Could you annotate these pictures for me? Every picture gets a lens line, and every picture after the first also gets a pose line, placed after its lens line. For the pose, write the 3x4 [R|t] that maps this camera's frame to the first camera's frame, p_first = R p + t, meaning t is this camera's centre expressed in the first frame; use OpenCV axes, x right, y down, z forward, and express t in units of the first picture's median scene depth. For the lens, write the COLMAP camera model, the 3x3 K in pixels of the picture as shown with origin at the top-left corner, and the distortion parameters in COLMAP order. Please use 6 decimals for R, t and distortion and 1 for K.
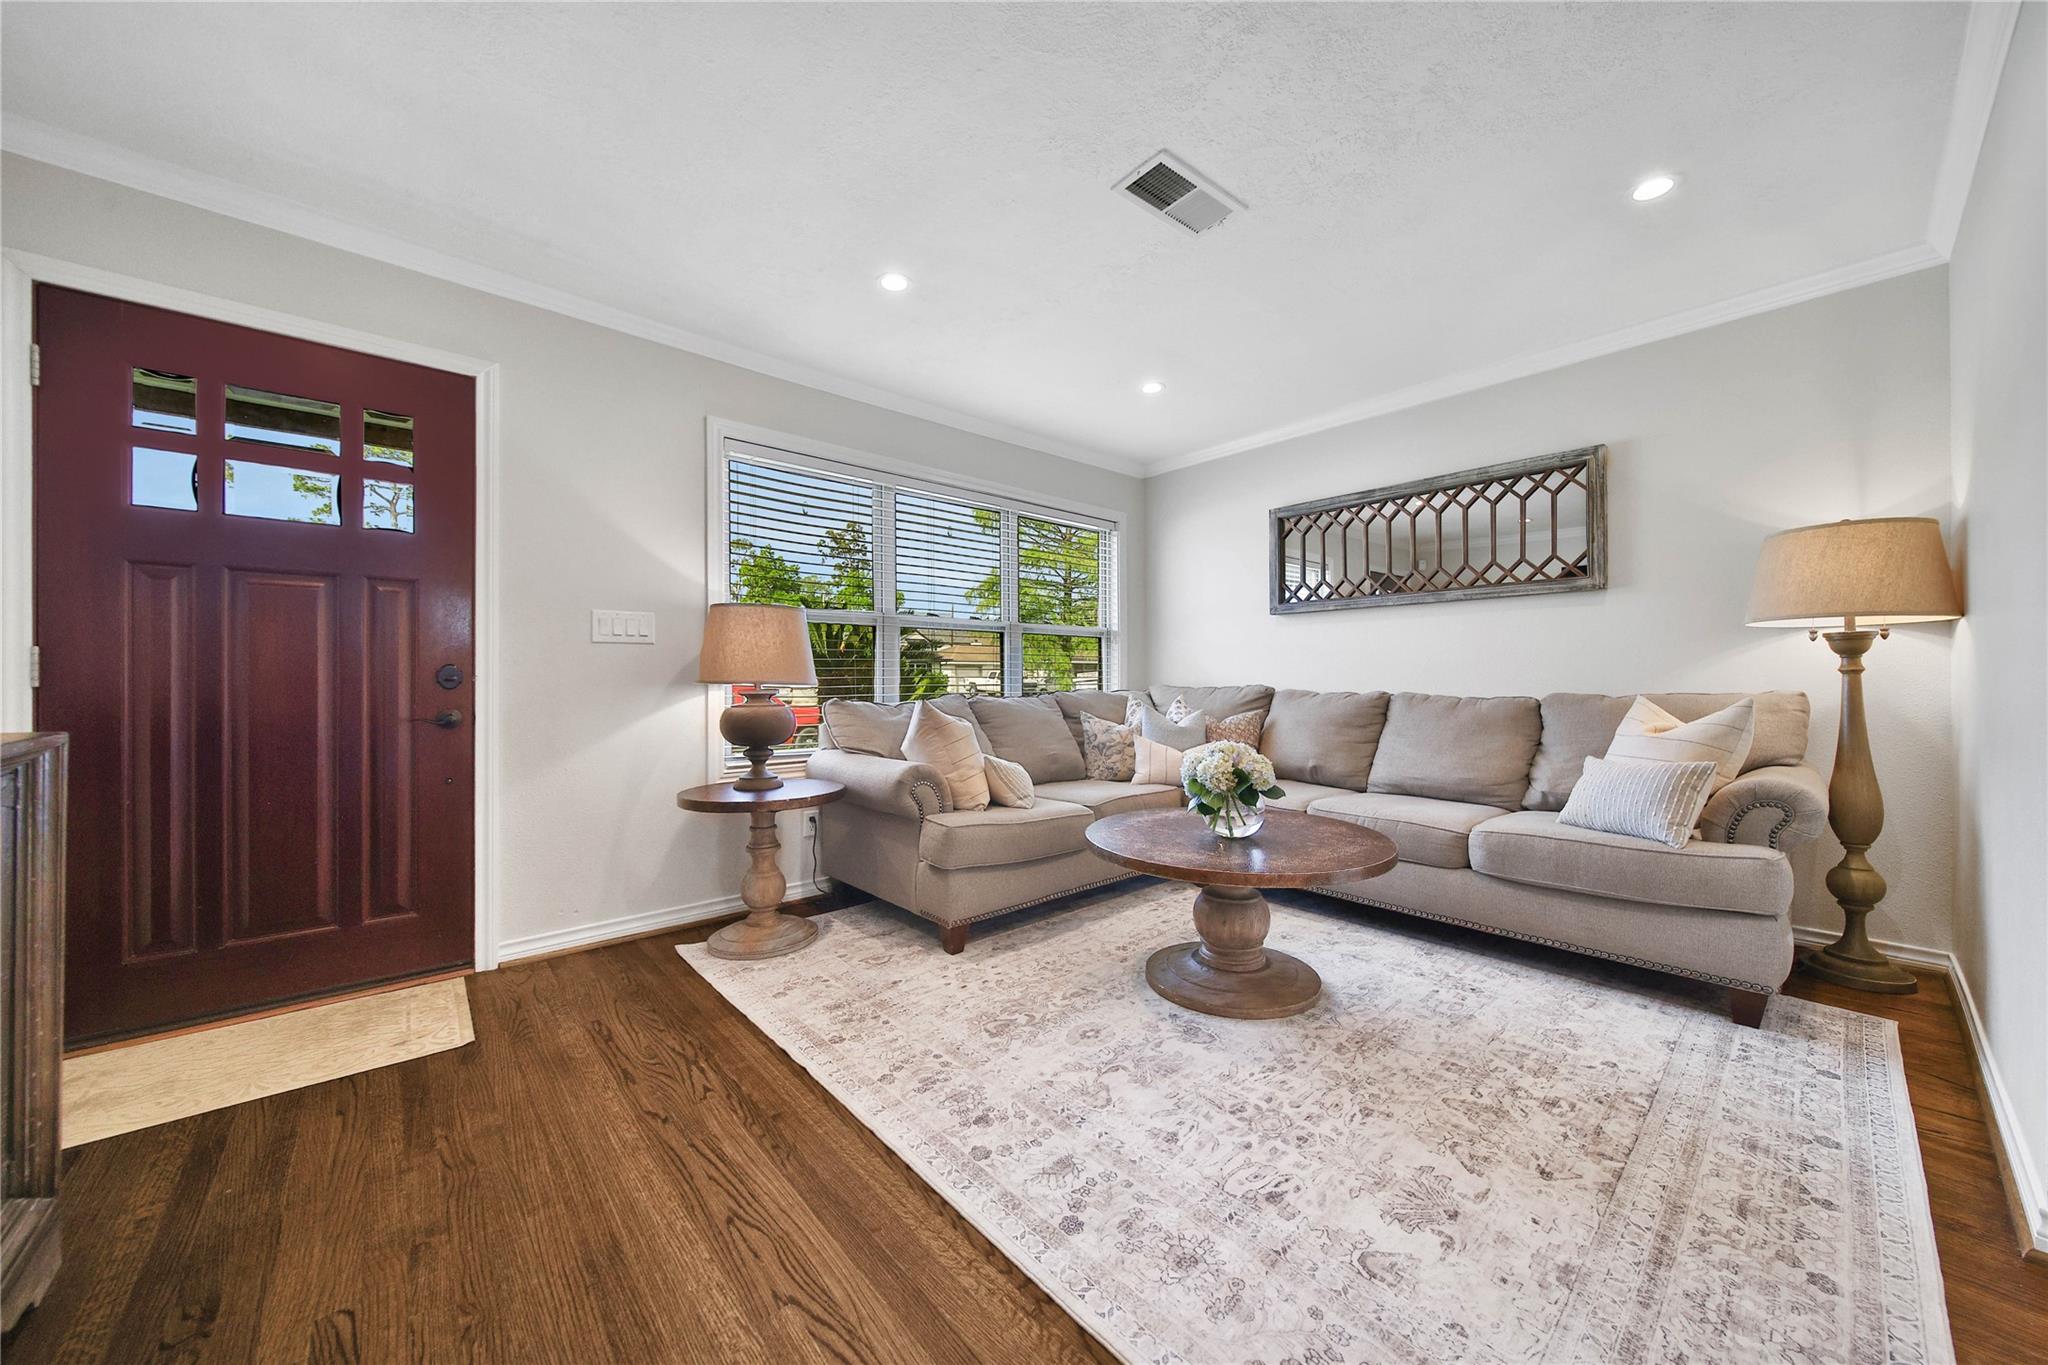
lens RADIAL K [[719.0, 0, 1016.2], [0, 719.0, 678.1], [0, 0, 1]] dist [-0.002022, -0.001452]
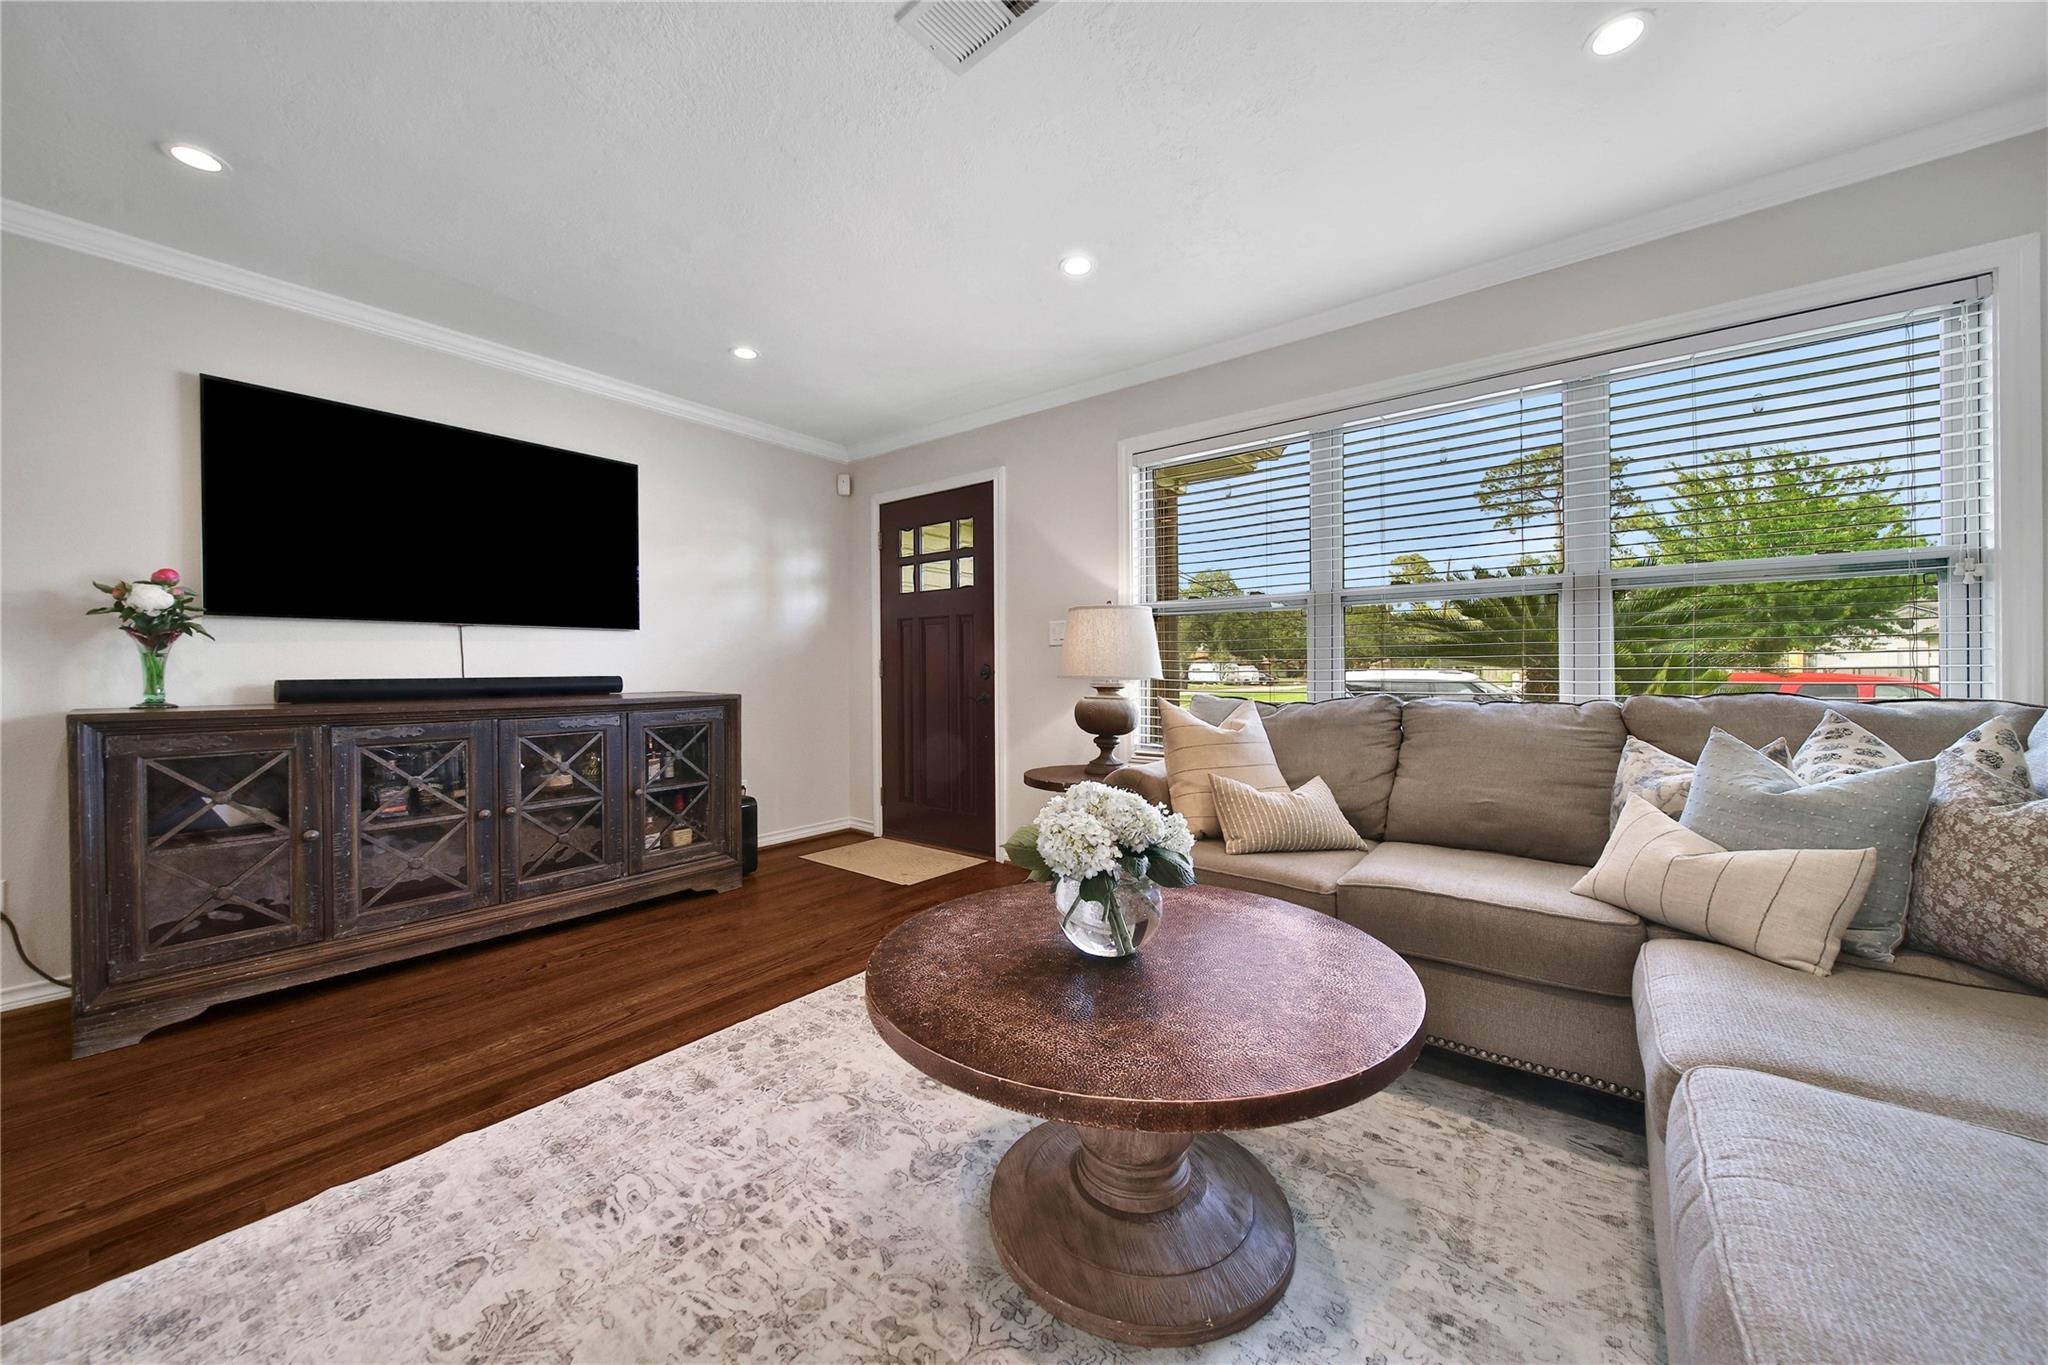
lens RADIAL K [[719.0, 0, 1027.2], [0, 719.0, 674.3], [0, 0, 1]] dist [-0.002022, -0.001452]
pose [[0.196036, 0.003983, -0.980589, 1.089153], [0.005130, 0.999974, 0.005088, -0.006250], [0.980583, -0.006028, 0.196011, 1.053681]]
